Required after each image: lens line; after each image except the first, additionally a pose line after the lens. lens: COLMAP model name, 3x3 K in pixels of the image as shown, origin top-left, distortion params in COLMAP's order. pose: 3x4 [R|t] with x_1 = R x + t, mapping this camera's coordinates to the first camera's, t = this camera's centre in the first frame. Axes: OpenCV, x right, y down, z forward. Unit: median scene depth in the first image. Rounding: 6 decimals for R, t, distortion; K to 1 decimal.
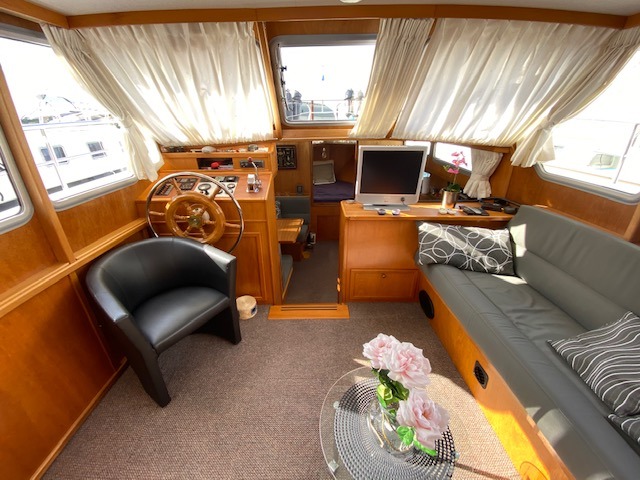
lens RADIAL K [[261.5, 0, 317.4], [0, 261.5, 237.9], [0, 0, 1]] dist [-0.005768, -0.003240]
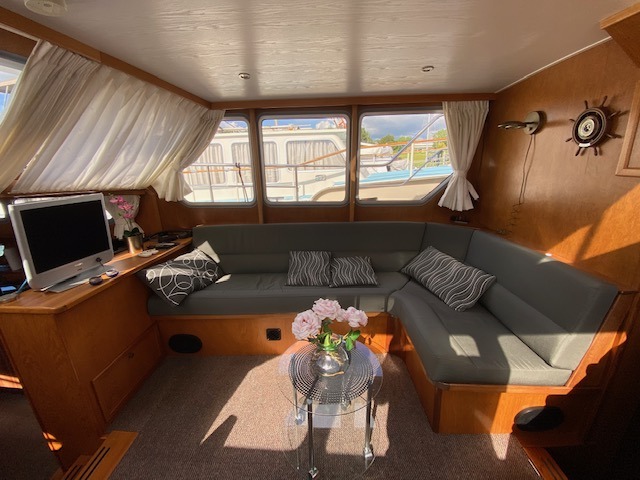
lens RADIAL K [[261.5, 0, 319.0], [0, 261.5, 236.7], [0, 0, 1]] dist [-0.005768, -0.003240]
pose [[0.032913, -0.253158, 0.966865, -0.441006], [0.436395, 0.873942, 0.213972, -0.094905], [-0.899153, 0.414893, 0.139241, 0.288241]]
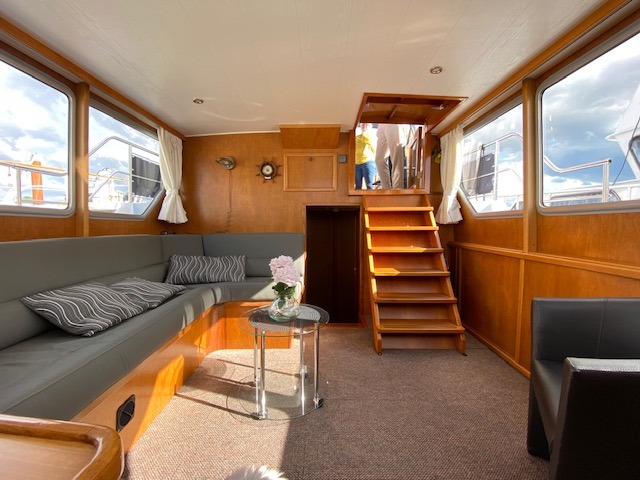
lens RADIAL K [[261.5, 0, 305.4], [0, 261.5, 240.7], [0, 0, 1]] dist [-0.005768, -0.003240]
pose [[-0.998850, 0.003600, 0.047814, 0.040112], [0.025816, 0.880681, 0.473006, -0.229647], [-0.040406, 0.473696, -0.879761, 1.100610]]
